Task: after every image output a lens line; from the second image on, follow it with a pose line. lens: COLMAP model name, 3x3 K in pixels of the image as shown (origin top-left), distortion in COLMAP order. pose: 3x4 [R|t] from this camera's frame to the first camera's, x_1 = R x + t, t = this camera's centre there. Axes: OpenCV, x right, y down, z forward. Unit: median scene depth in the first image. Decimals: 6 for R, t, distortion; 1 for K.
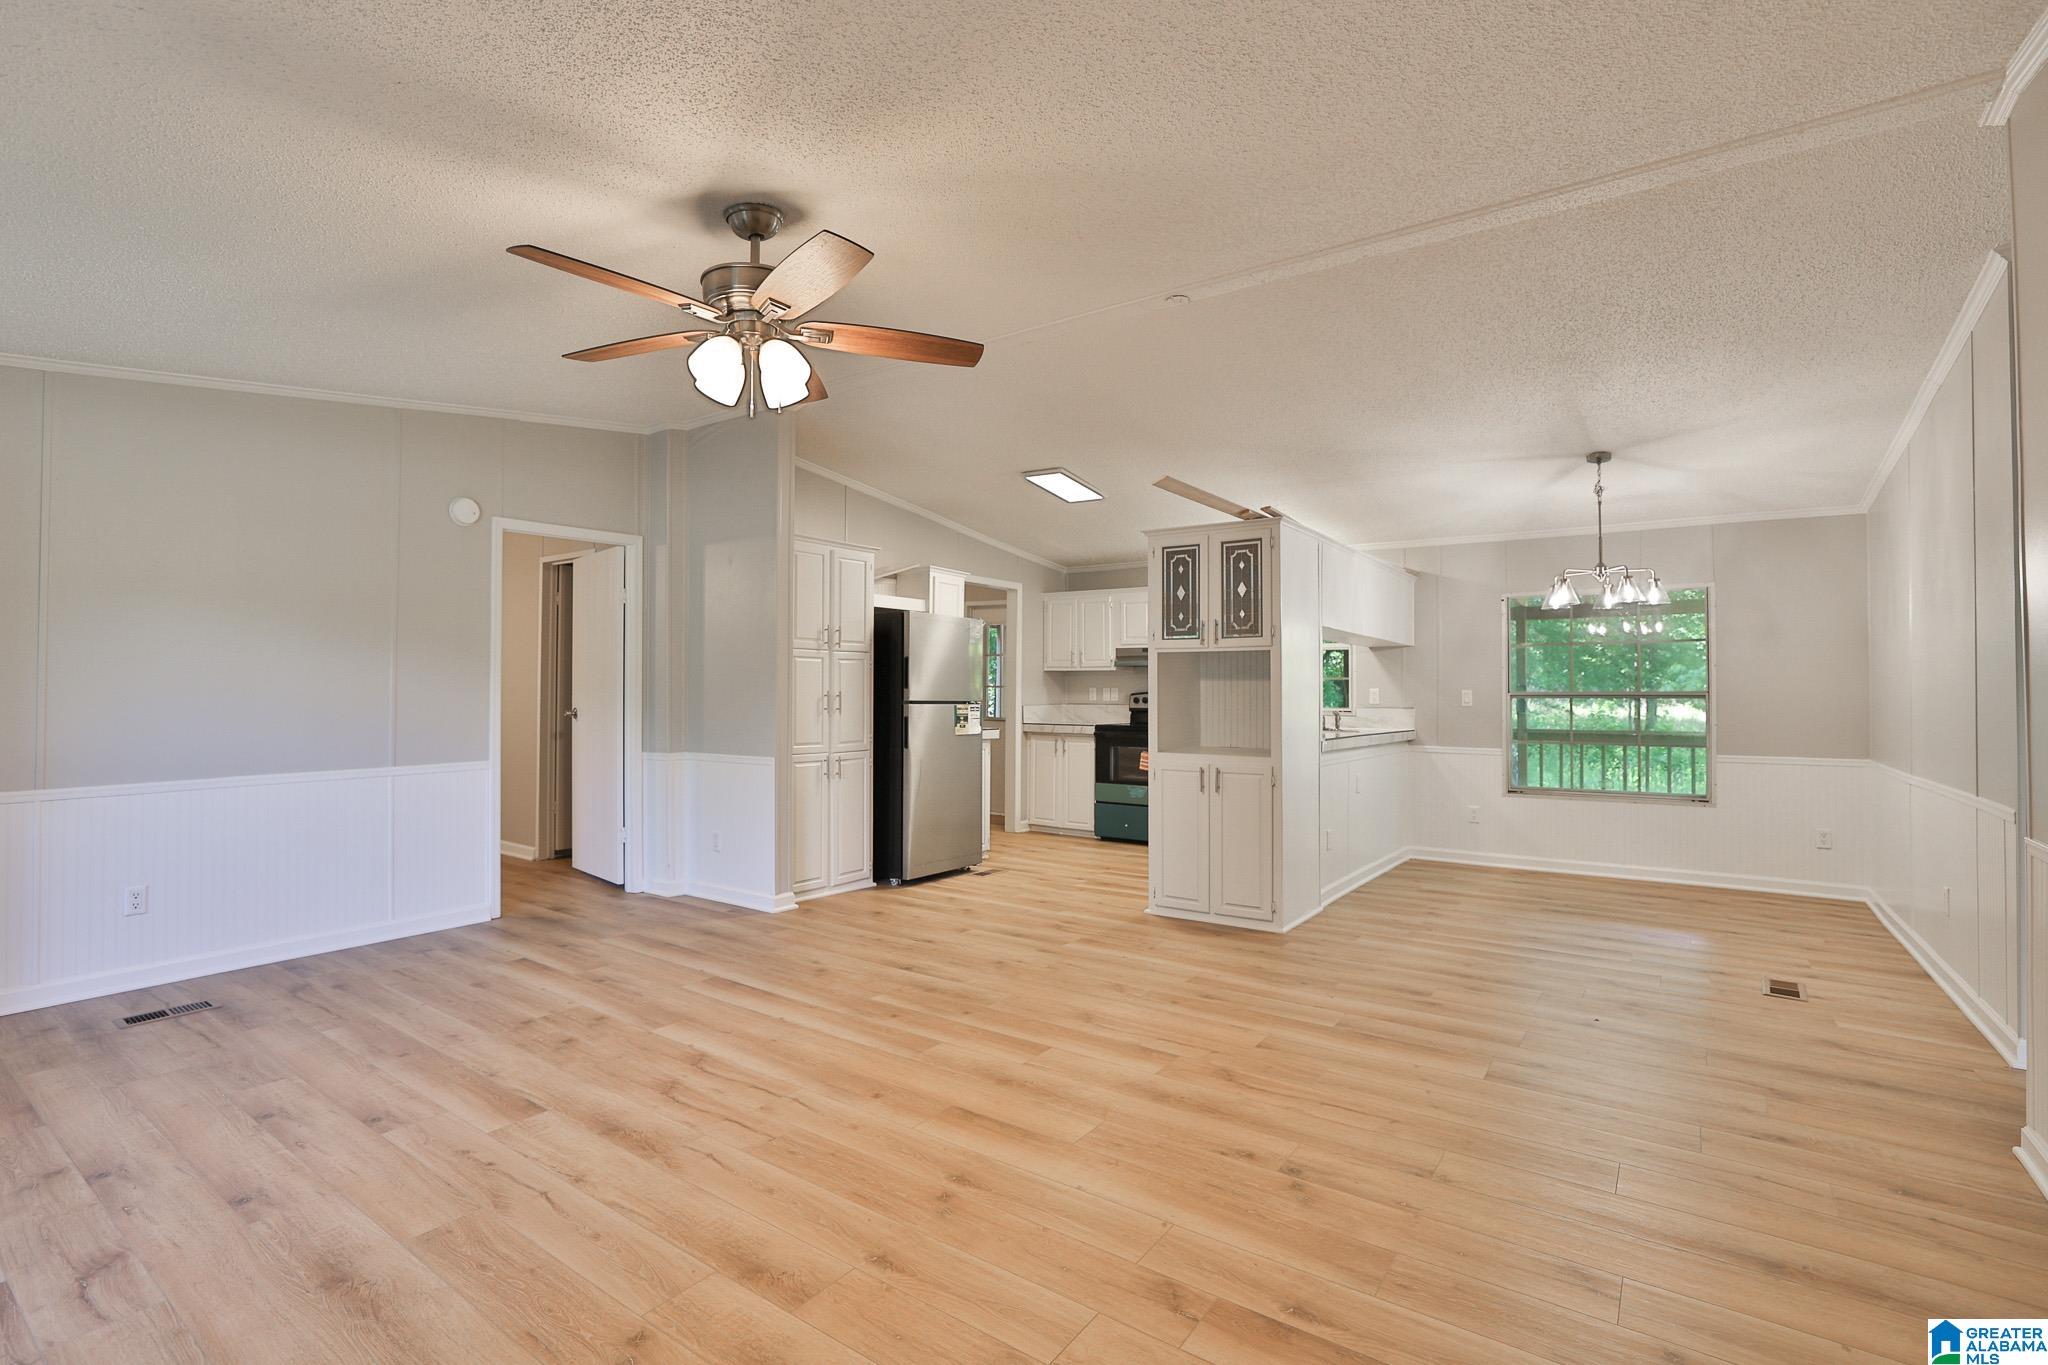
lens RADIAL K [[958.4, 0, 995.7], [0, 958.4, 657.3], [0, 0, 1]] dist [-0.051567, 0.019711]
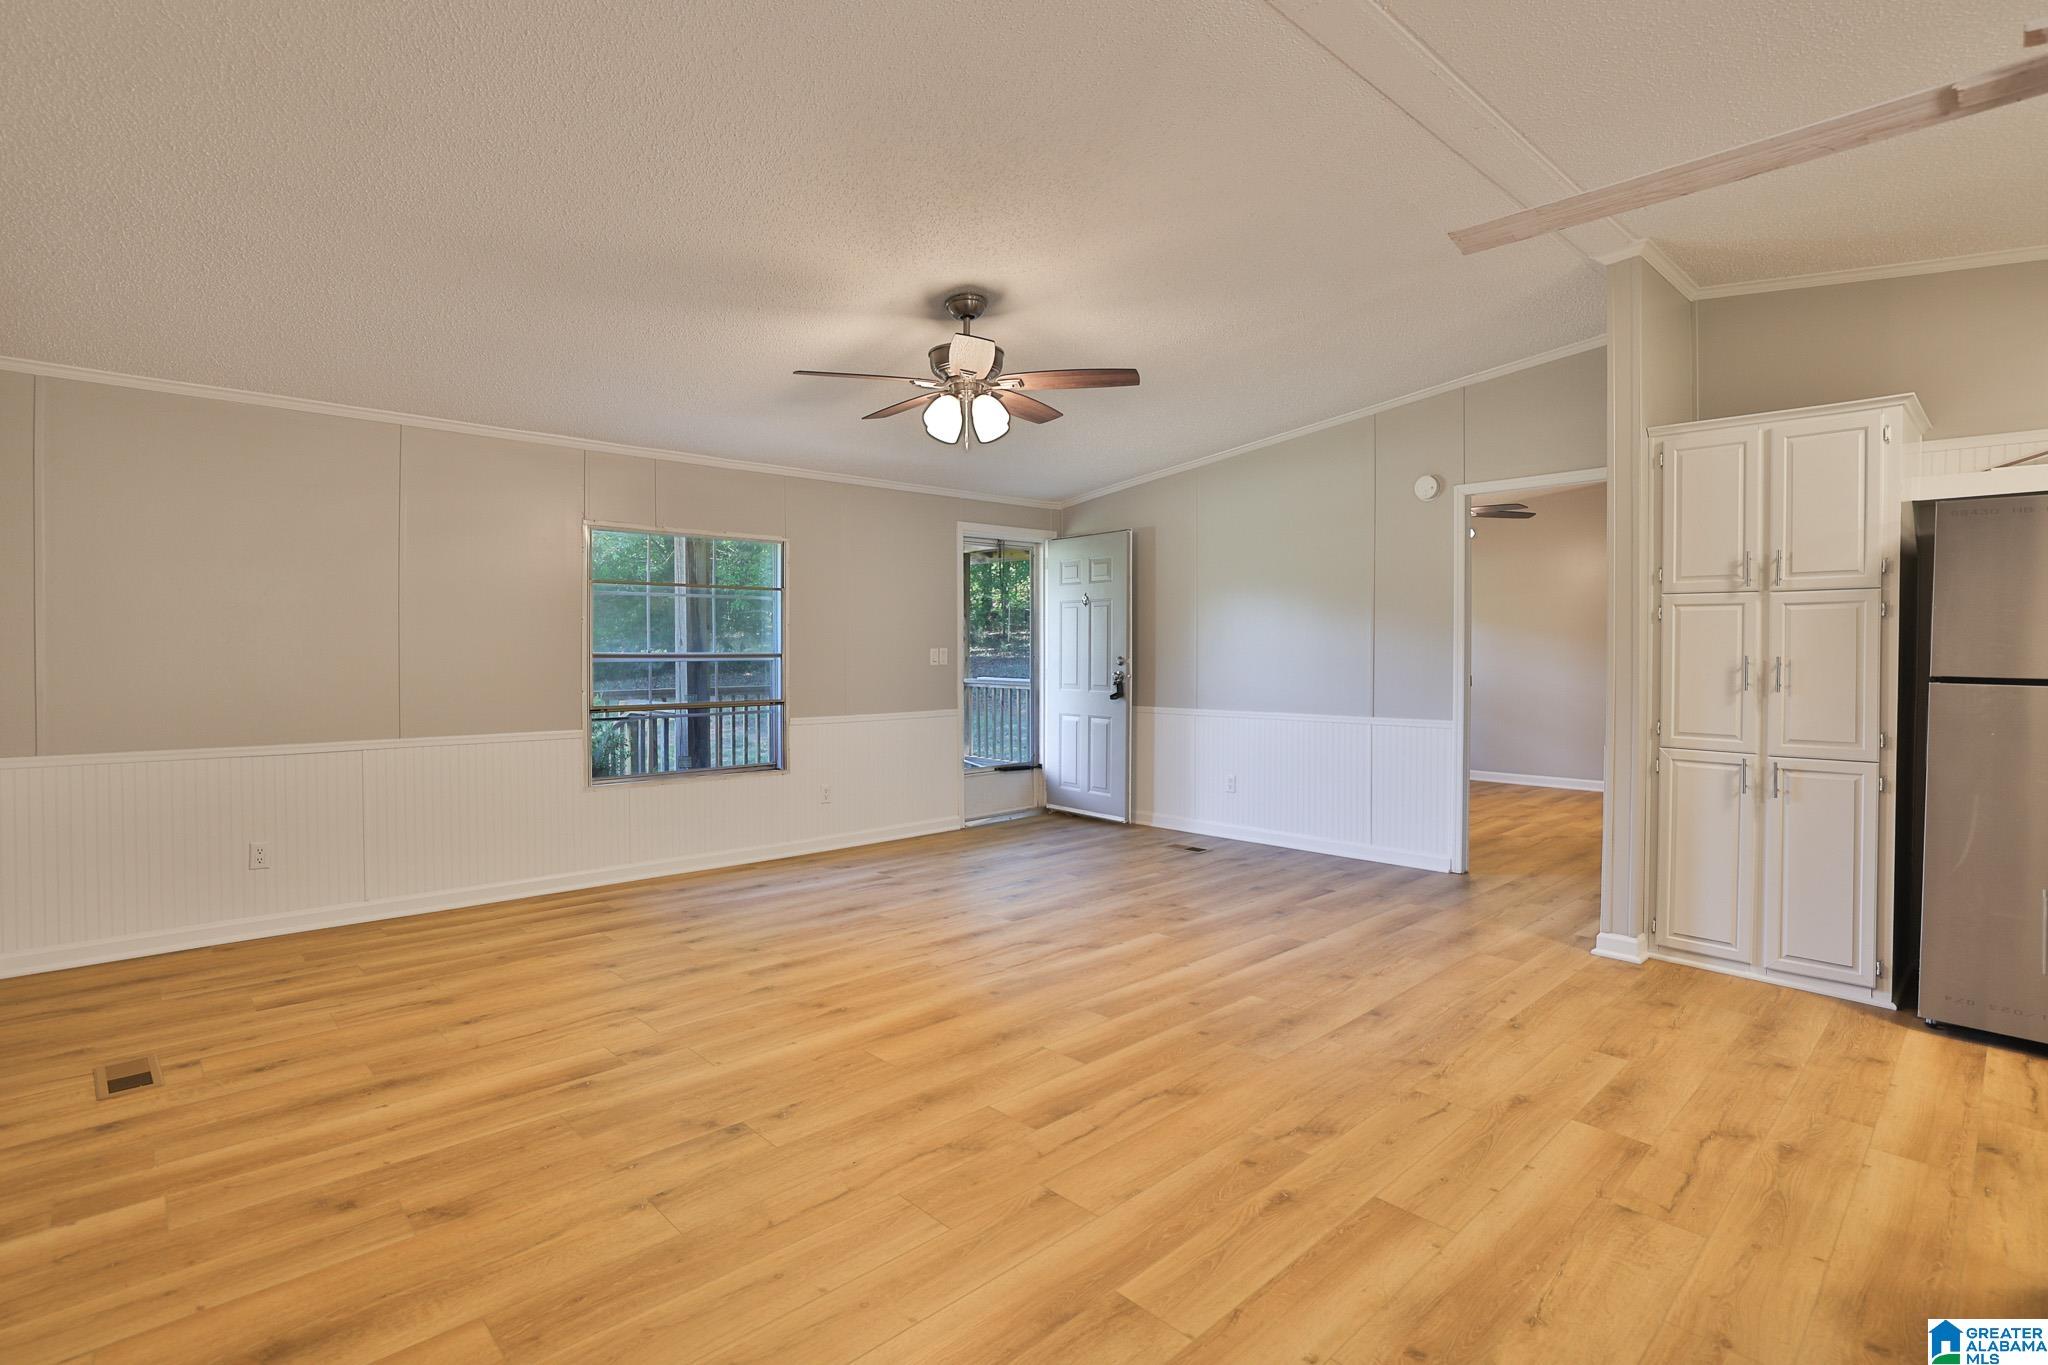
lens RADIAL K [[975.3, 0, 997.2], [0, 975.3, 652.5], [0, 0, 1]] dist [-0.051592, 0.020315]
pose [[-0.193848, 0.001620, -0.981030, 0.617135], [0.027561, 0.999613, -0.003795, 0.024099], [0.980644, -0.027773, -0.193817, 0.725601]]
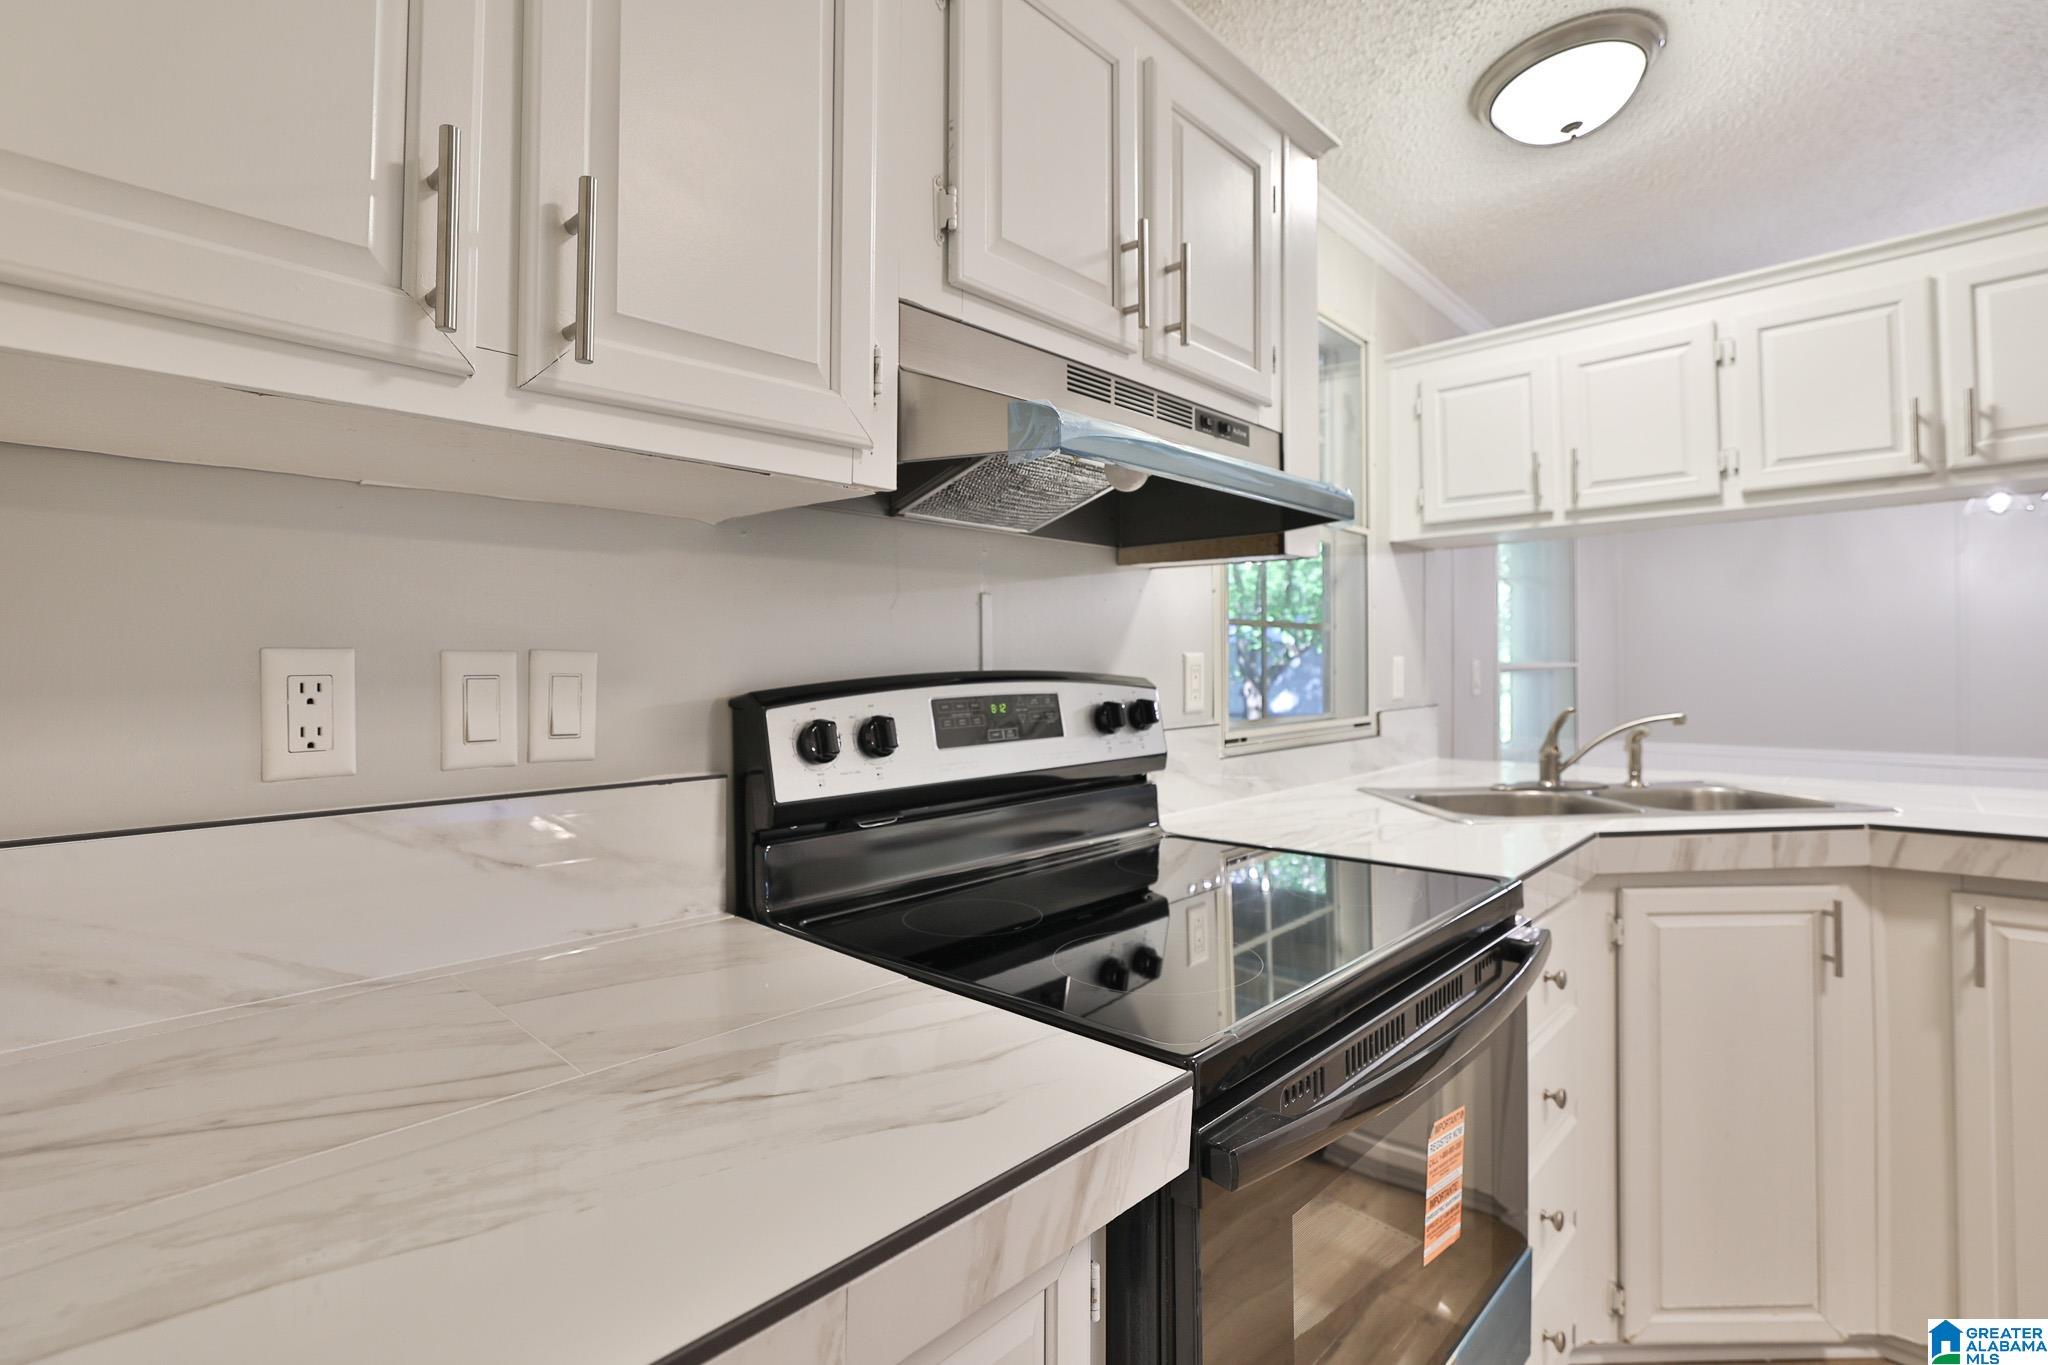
lens RADIAL K [[958.4, 0, 995.7], [0, 958.4, 657.3], [0, 0, 1]] dist [-0.051567, 0.019711]
pose [[0.130848, 0.003075, 0.991398, 0.025766], [-0.028462, 0.999595, 0.000657, 0.054322], [-0.990994, -0.028303, 0.130883, 1.620559]]
